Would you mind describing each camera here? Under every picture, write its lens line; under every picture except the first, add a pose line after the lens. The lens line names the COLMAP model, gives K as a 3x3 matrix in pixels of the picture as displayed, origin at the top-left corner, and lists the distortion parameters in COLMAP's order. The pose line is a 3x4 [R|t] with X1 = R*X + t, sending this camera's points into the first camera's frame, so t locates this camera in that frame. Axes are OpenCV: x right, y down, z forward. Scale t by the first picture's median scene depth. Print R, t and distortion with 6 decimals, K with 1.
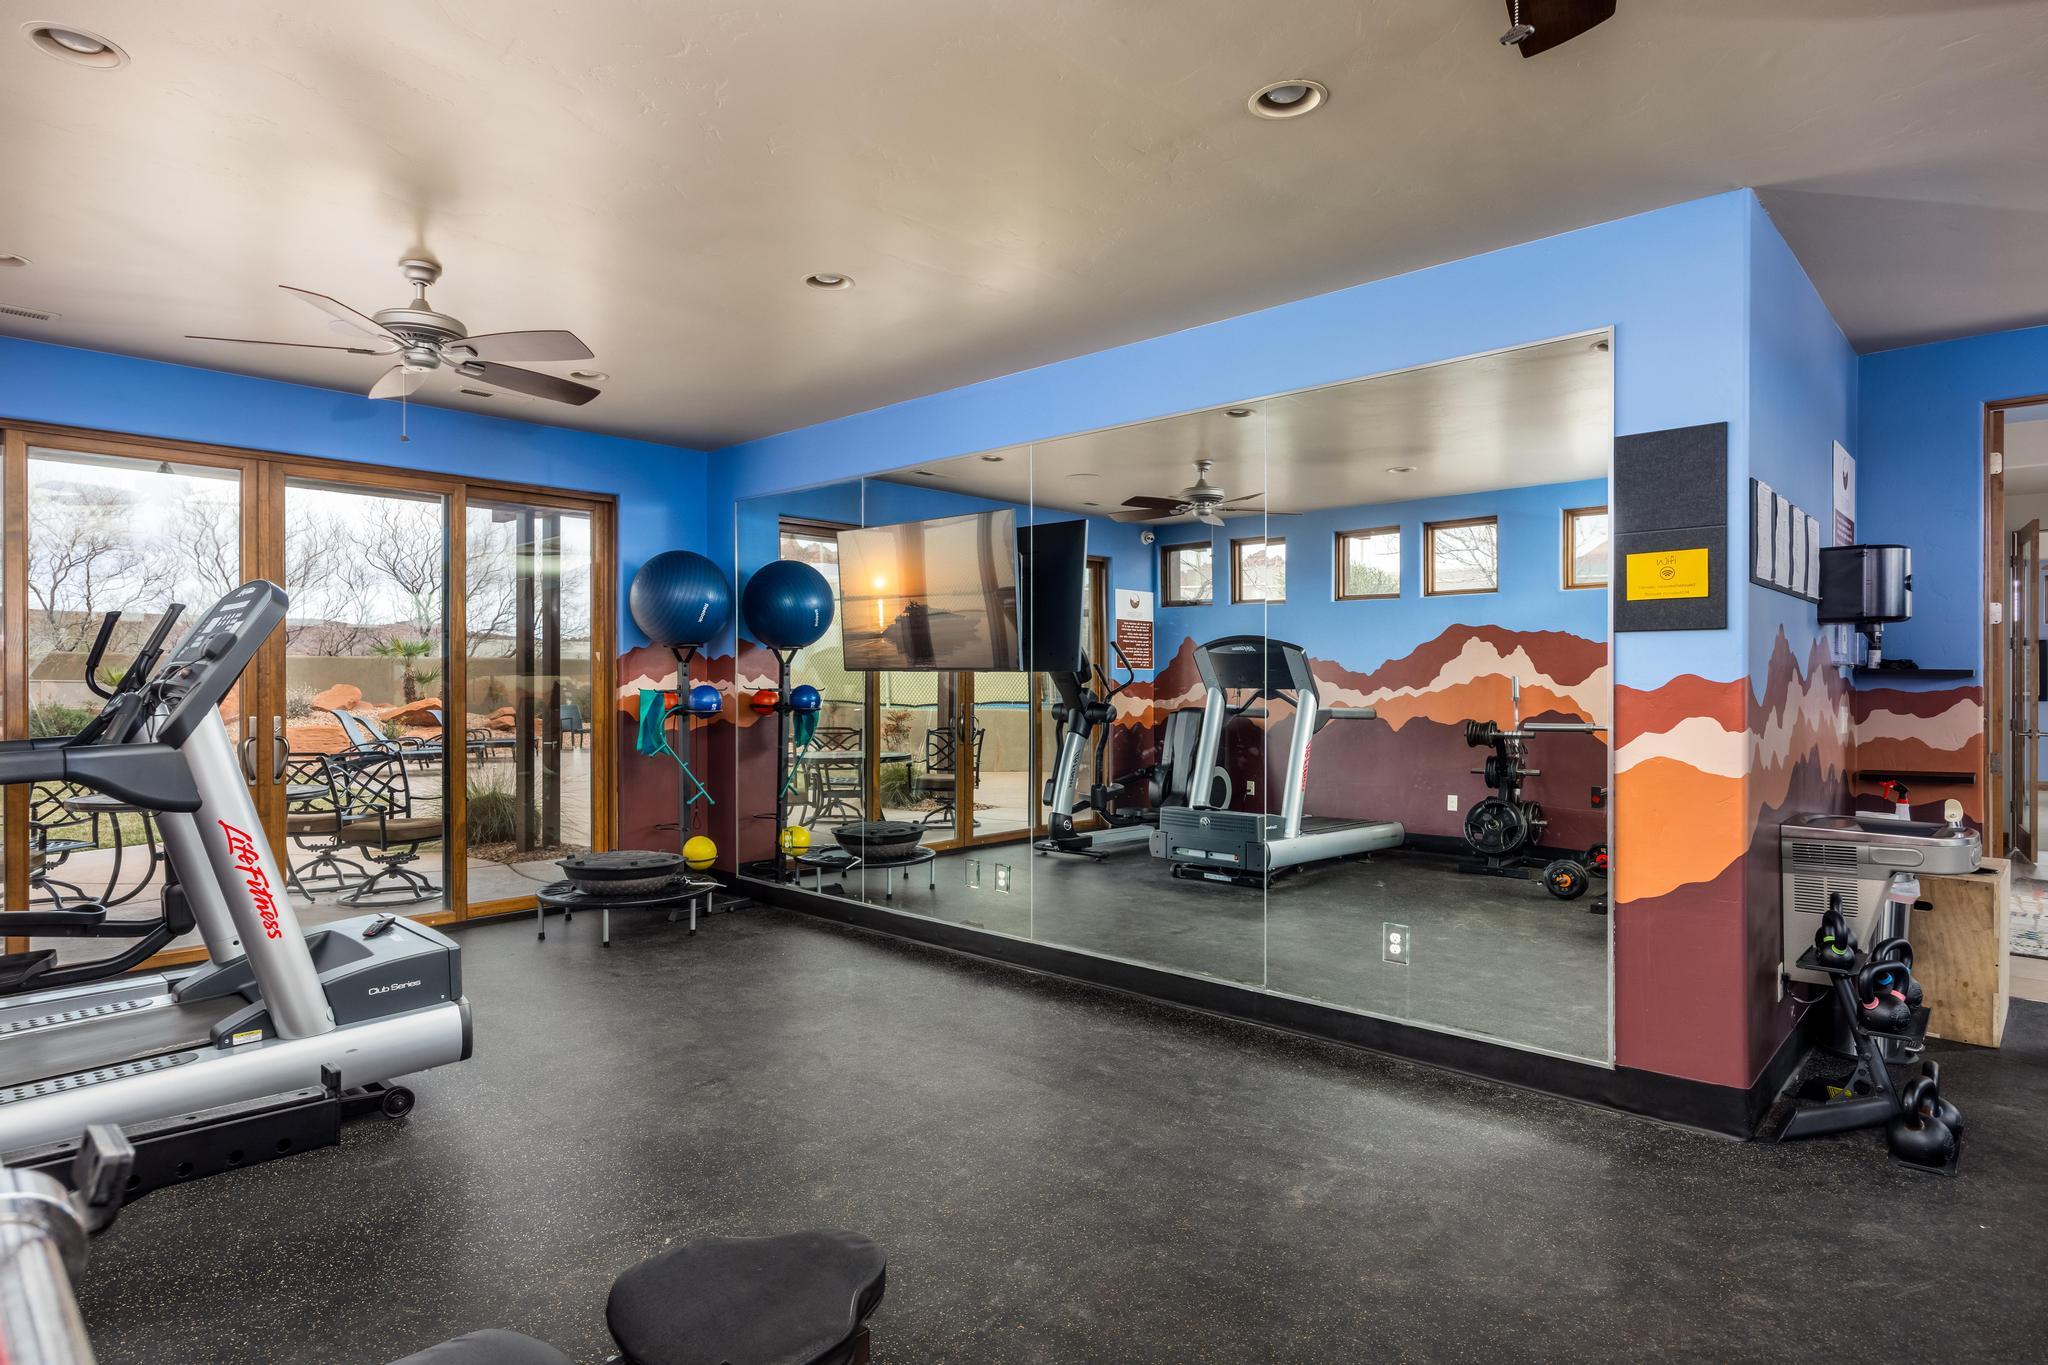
lens RADIAL K [[1099.4, 0, 1024.0], [0, 1099.4, 682.5], [0, 0, 1]] dist [0.000331, -0.000616]
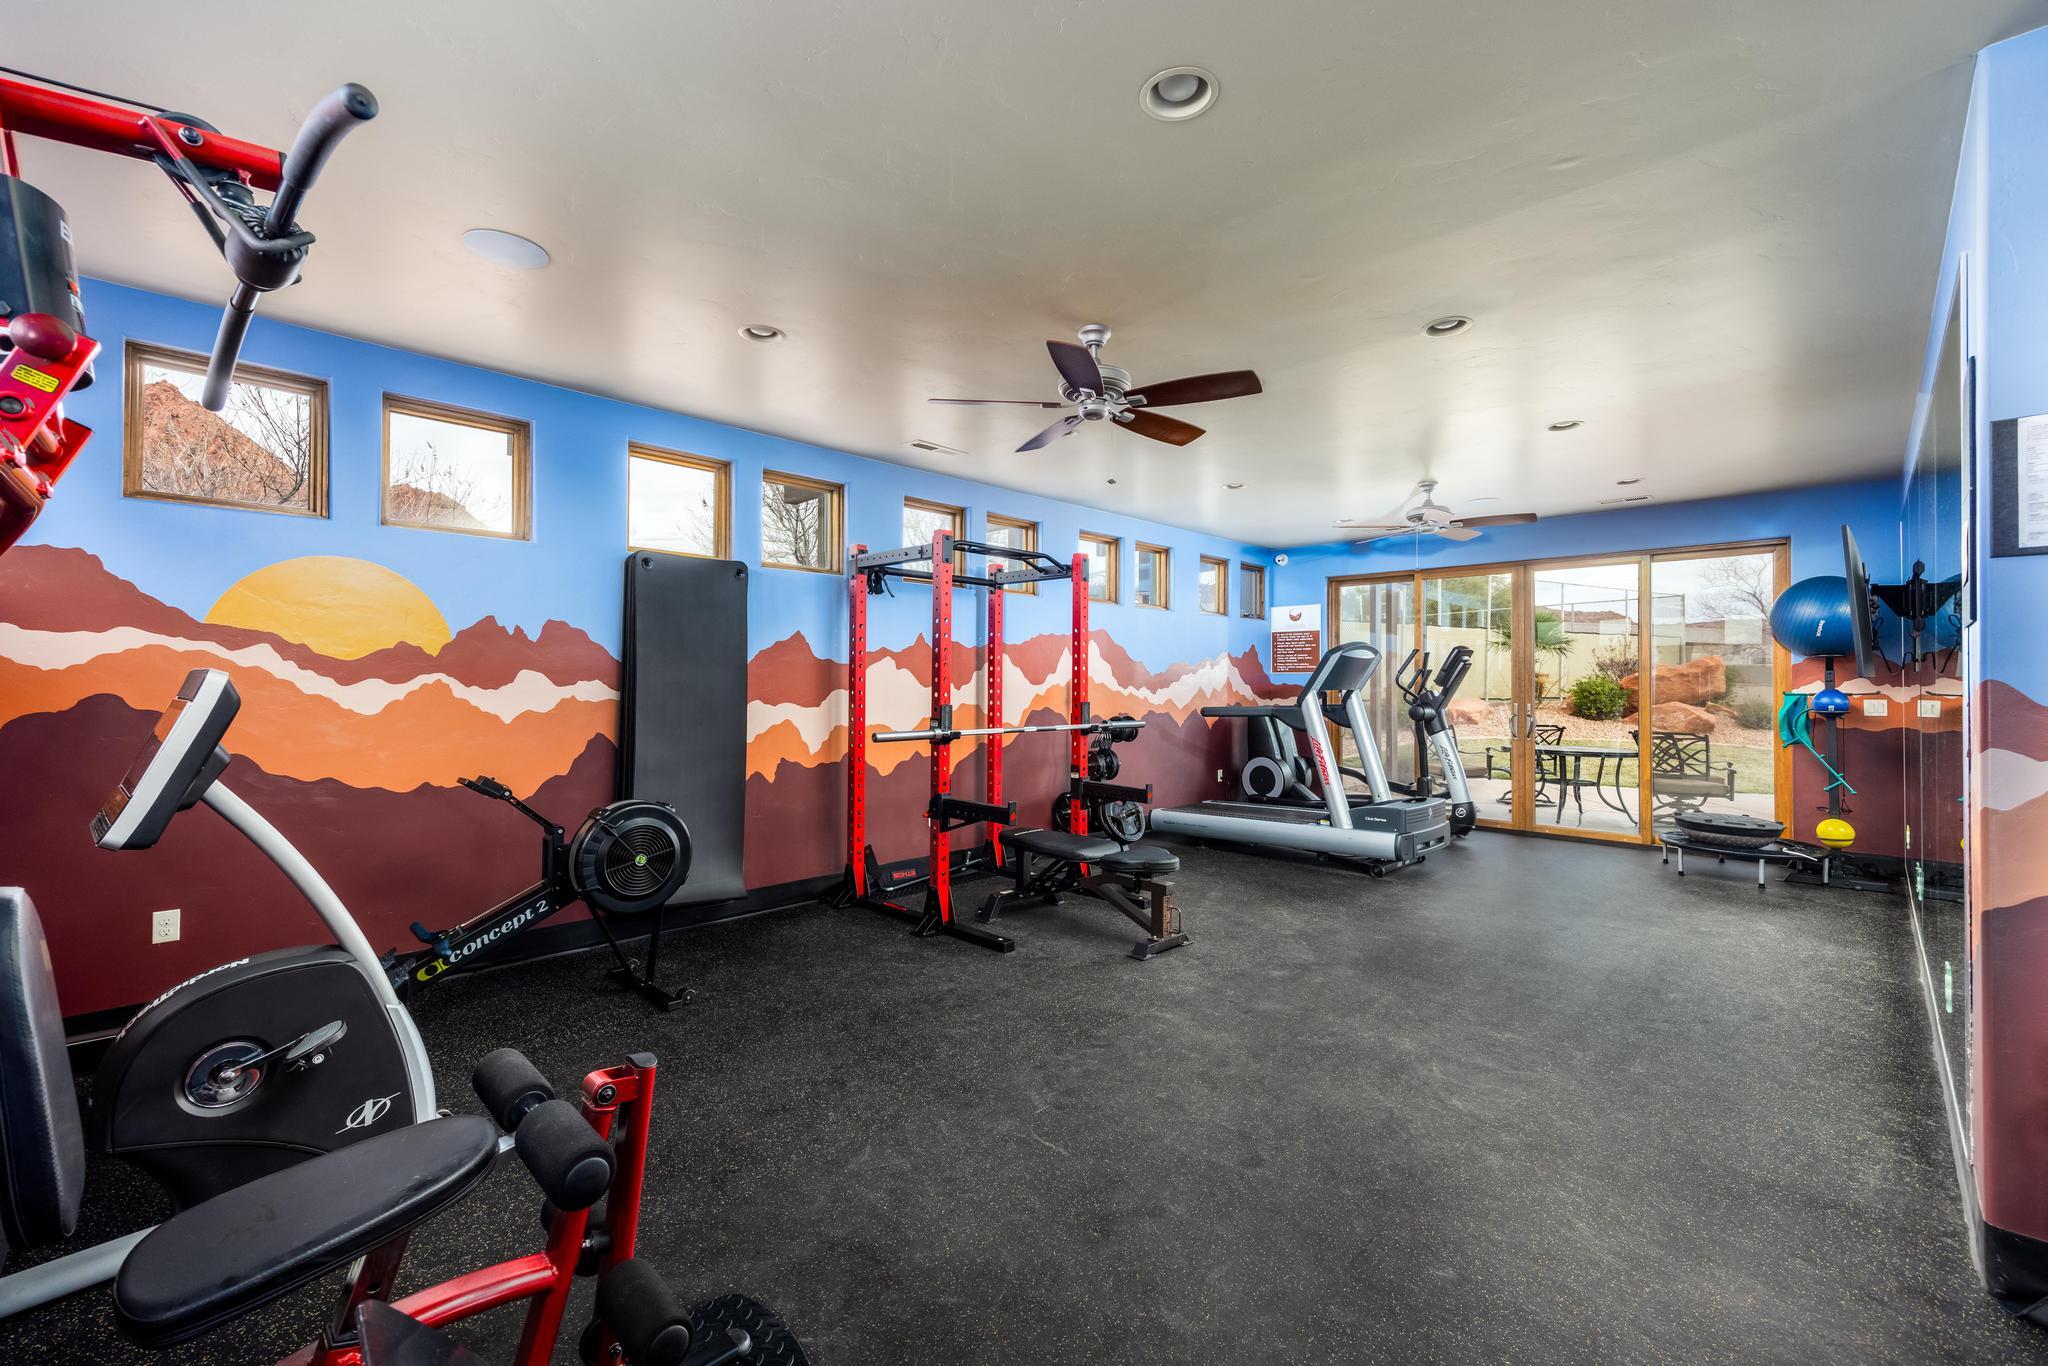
lens RADIAL K [[857.2, 0, 1054.0], [0, 857.2, 679.0], [0, 0, 1]] dist [-0.000178, -0.000042]
pose [[-0.001094, -0.005802, -0.999983, 1.159512], [-0.004294, 0.999974, -0.005797, 0.001047], [0.999990, 0.004288, -0.001119, 0.329581]]
